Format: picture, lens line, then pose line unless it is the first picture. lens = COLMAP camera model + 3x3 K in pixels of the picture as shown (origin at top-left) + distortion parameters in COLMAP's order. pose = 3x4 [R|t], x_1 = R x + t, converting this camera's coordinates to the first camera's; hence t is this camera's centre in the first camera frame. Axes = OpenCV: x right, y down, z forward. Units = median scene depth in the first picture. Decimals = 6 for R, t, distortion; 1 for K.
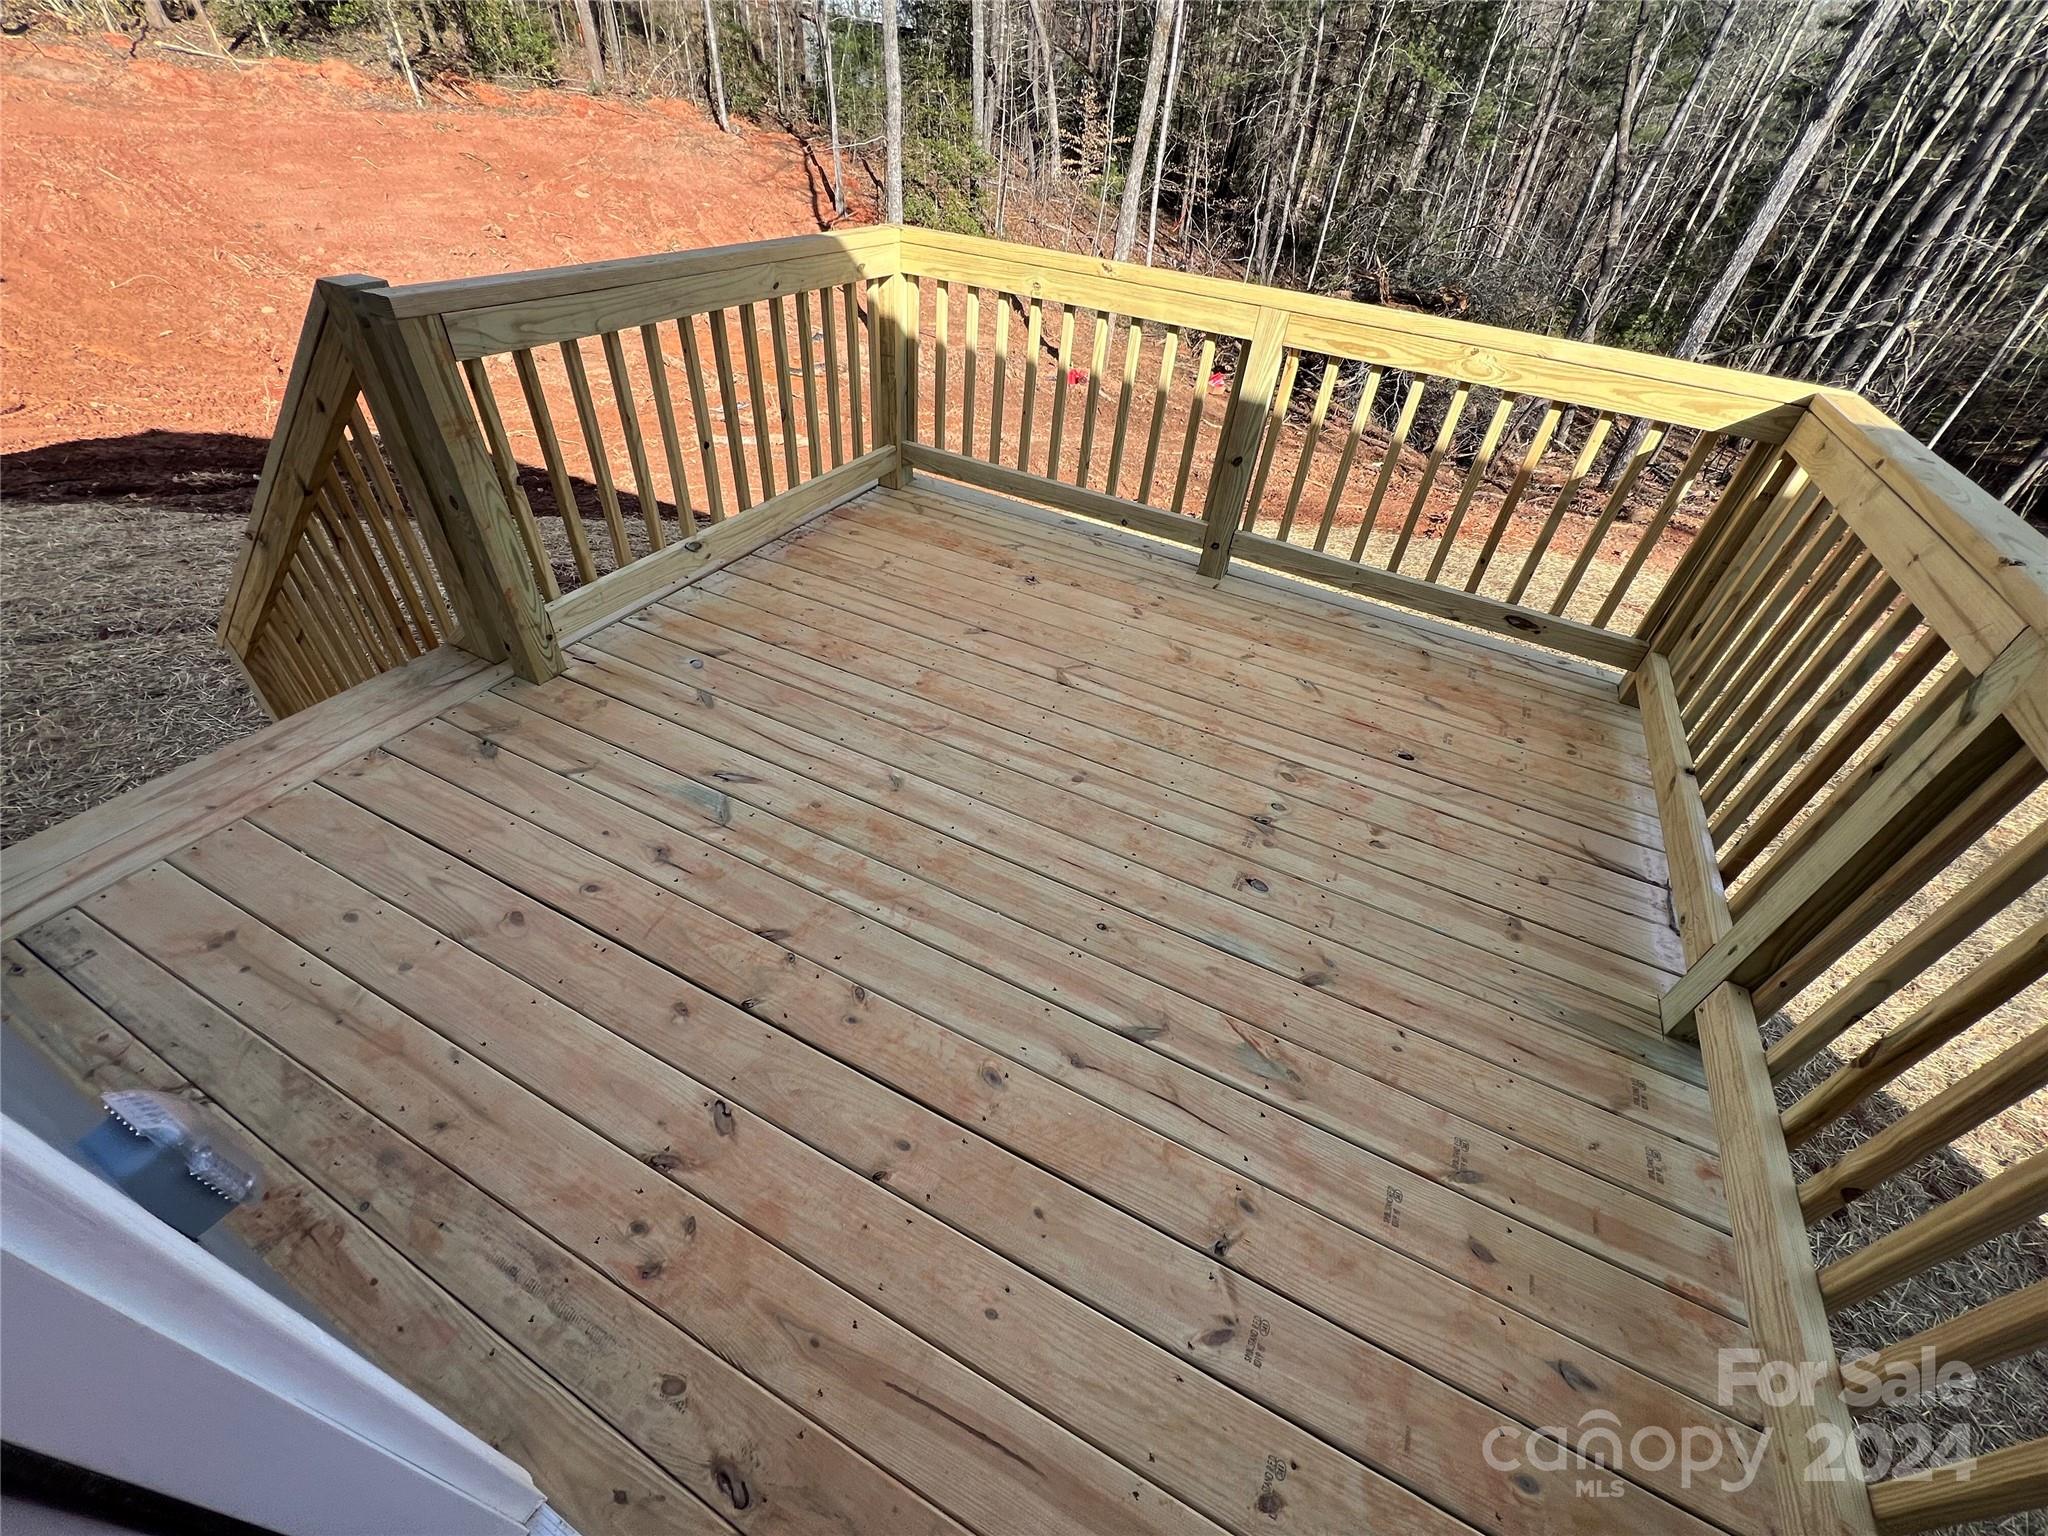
lens RADIAL K [[822.9, 0, 1022.1], [0, 822.9, 764.5], [0, 0, 1]] dist [-0.004366, 0.001854]
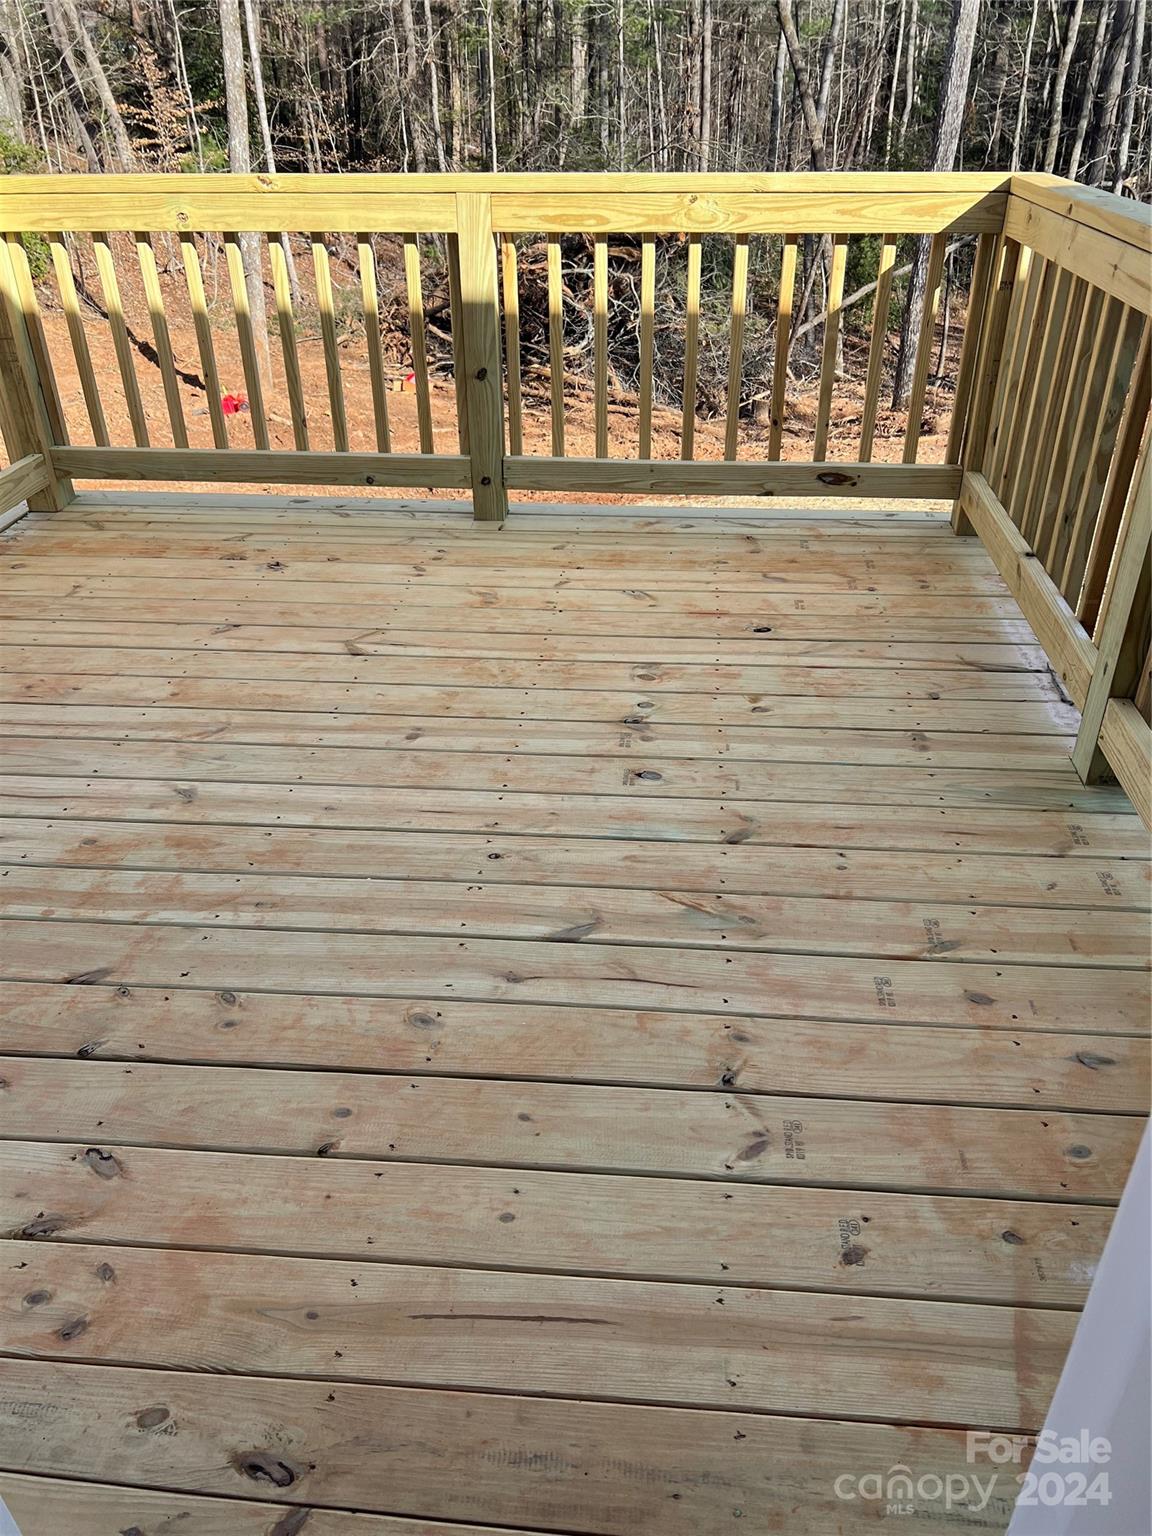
lens RADIAL K [[1156.5, 0, 572.8], [0, 1156.5, 770.2], [0, 0, 1]] dist [0.047444, -0.056175]
pose [[0.928309, -0.267202, 0.258544, -0.081518], [0.298281, 0.950336, -0.088827, 0.180962], [-0.221968, 0.159578, 0.961907, -0.121743]]
